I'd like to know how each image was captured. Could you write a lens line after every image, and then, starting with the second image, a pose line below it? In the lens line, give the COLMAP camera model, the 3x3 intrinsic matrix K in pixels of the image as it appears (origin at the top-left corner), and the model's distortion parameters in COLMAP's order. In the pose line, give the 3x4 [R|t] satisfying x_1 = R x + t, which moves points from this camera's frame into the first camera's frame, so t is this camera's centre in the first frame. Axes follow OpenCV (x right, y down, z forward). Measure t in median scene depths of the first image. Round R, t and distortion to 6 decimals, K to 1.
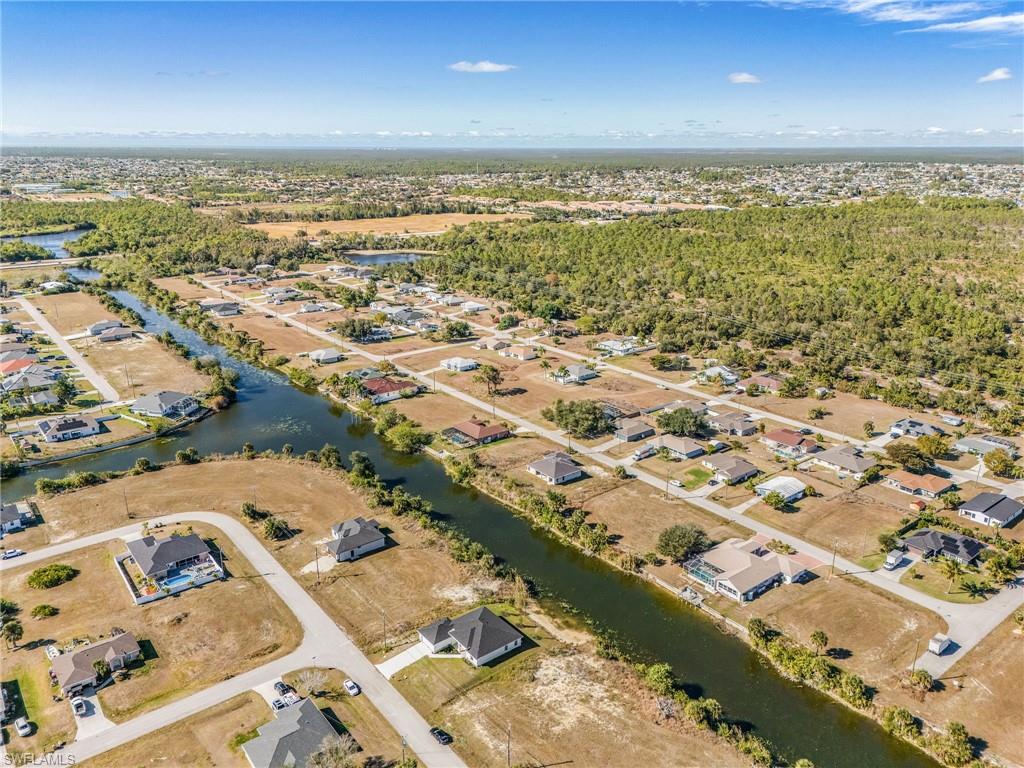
lens RADIAL K [[745.9, 0, 505.3], [0, 745.9, 383.4], [0, 0, 1]] dist [0.027732, -0.004142]
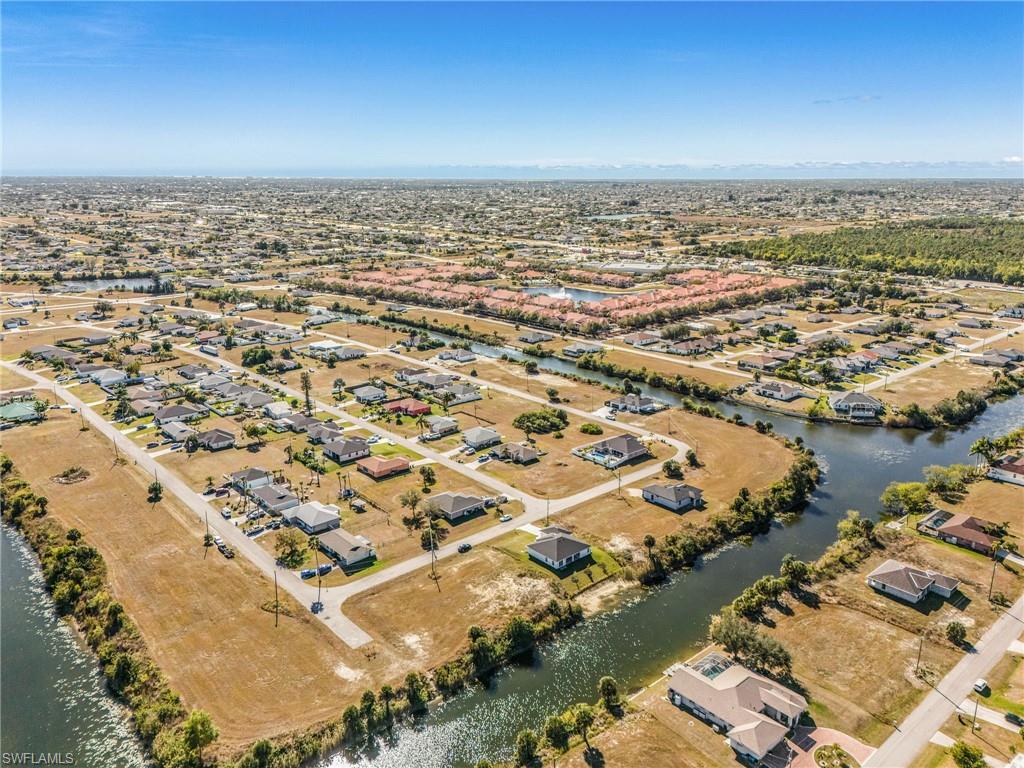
lens RADIAL K [[745.9, 0, 505.3], [0, 745.9, 383.4], [0, 0, 1]] dist [0.027732, -0.004142]
pose [[0.071595, 0.270700, -0.959998, 0.753194], [-0.311545, 0.920383, 0.236295, -0.134220], [0.947530, 0.282165, 0.150230, 0.433907]]
